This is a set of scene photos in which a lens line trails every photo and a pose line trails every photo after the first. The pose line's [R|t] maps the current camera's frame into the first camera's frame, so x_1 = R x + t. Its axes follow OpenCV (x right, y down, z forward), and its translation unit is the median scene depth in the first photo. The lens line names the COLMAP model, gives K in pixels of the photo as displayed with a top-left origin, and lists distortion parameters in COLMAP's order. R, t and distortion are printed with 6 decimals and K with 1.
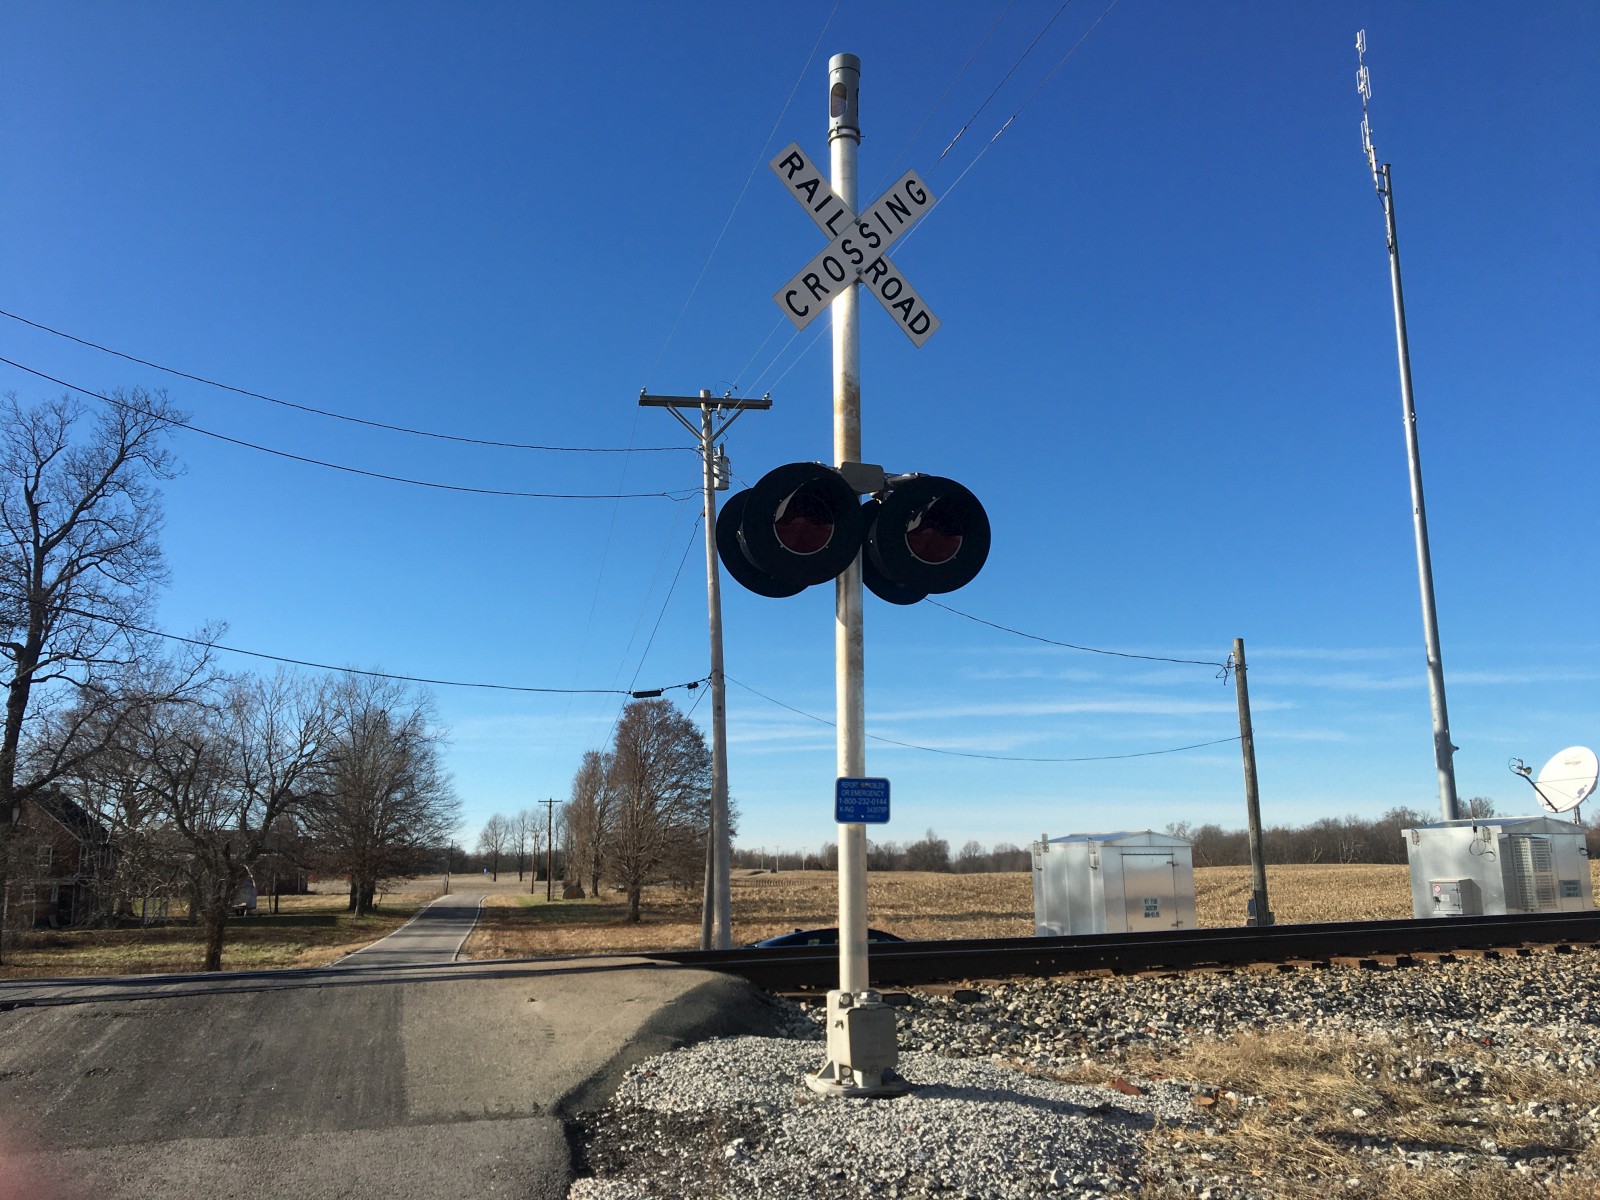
lens RADIAL K [[1335.5, 0, 786.4], [0, 1335.5, 577.5], [0, 0, 1]] dist [0.098199, -0.149224]
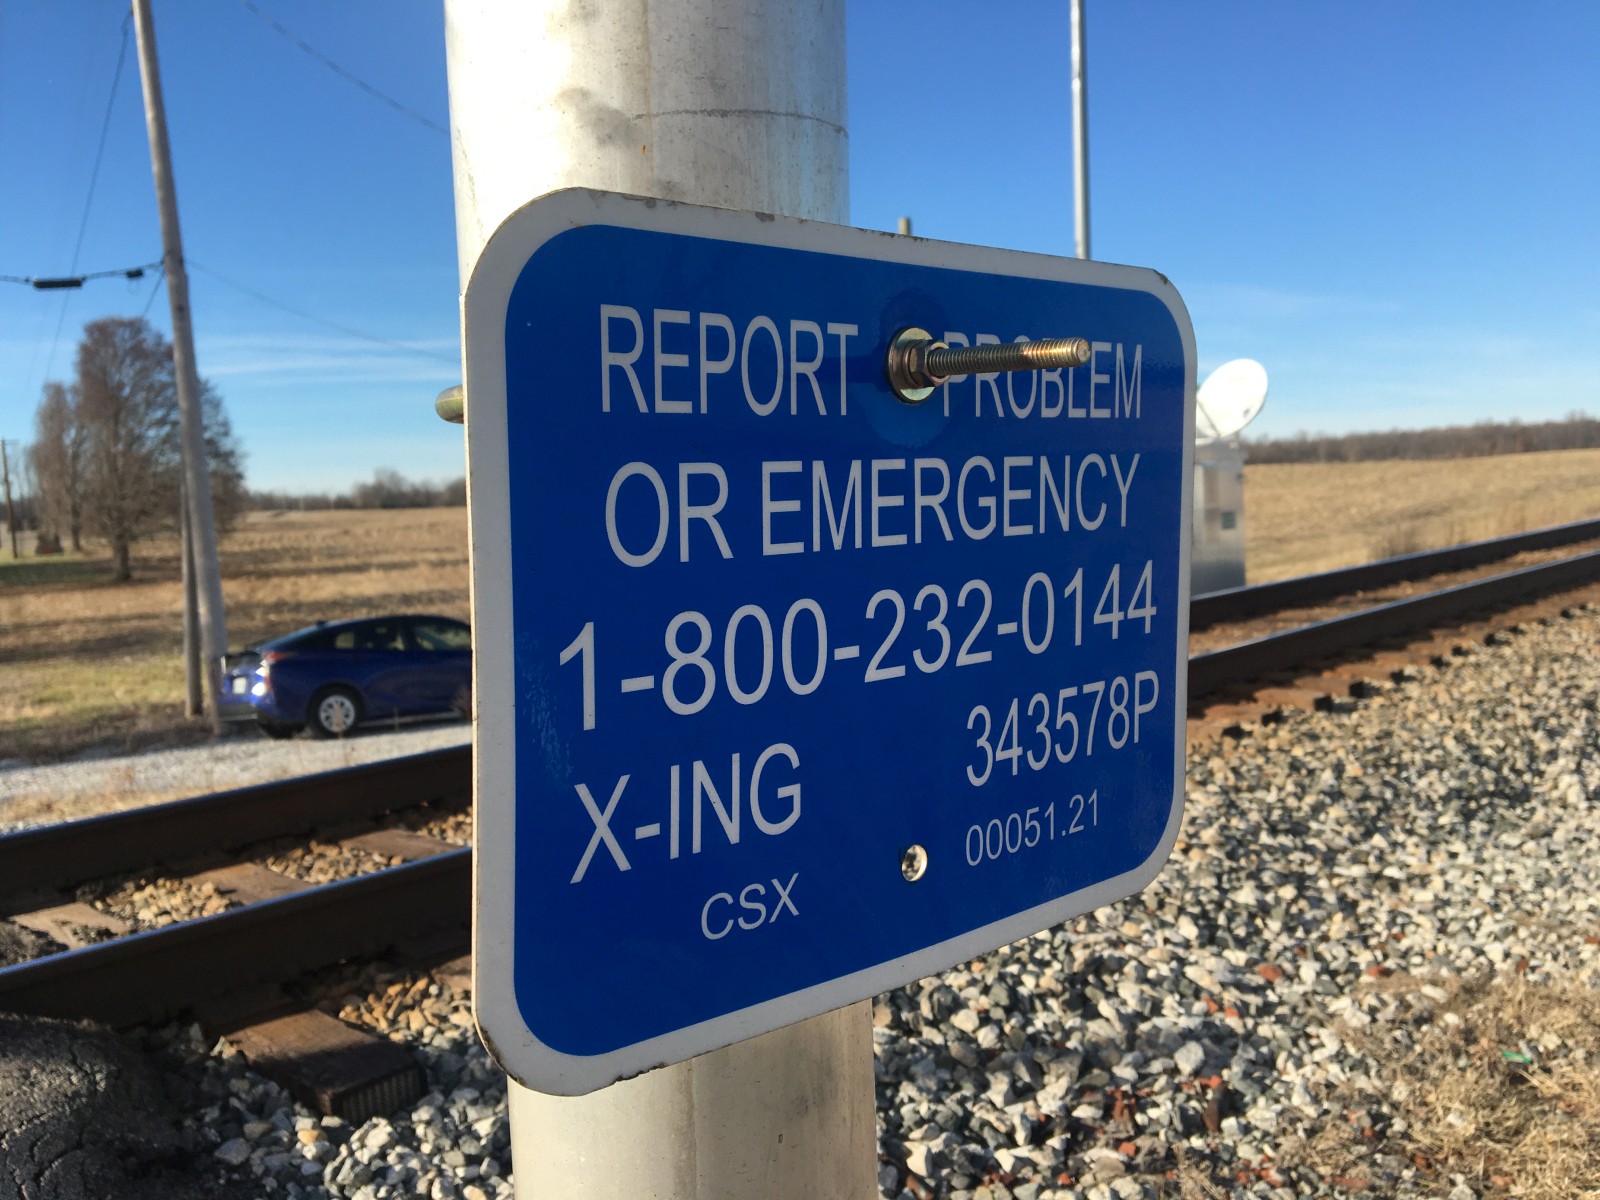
lens RADIAL K [[1348.0, 0, 797.4], [0, 1348.0, 638.7], [0, 0, 1]] dist [0.006717, -0.004477]
pose [[0.941302, -0.066284, 0.330994, 0.002927], [-0.040124, 0.951611, 0.304675, 0.014034], [-0.335173, -0.300072, 0.893094, 0.089364]]
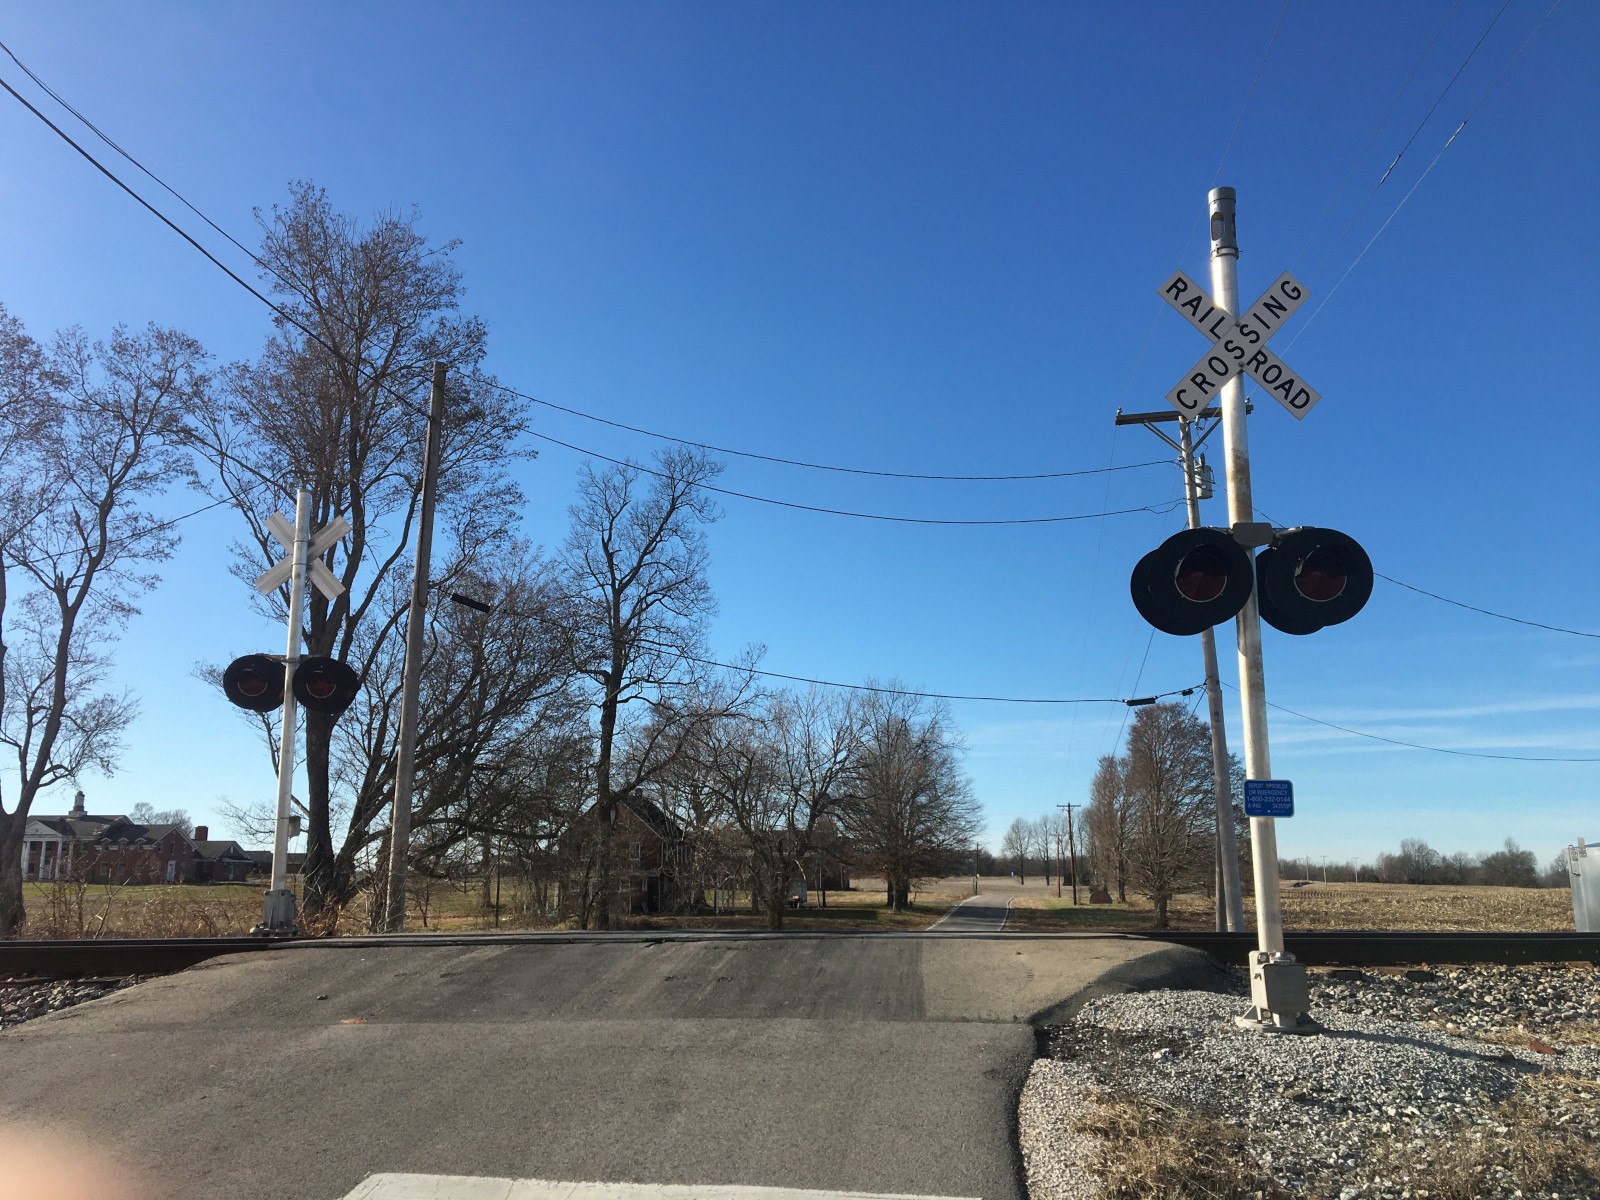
lens RADIAL K [[1338.4, 0, 773.2], [0, 1338.4, 600.4], [0, 0, 1]] dist [0.131822, -0.188440]
pose [[0.925625, -0.060748, -0.373534, 0.011240], [0.065847, 0.997829, 0.000895, -0.004523], [0.372669, -0.025425, 0.927616, -0.031878]]
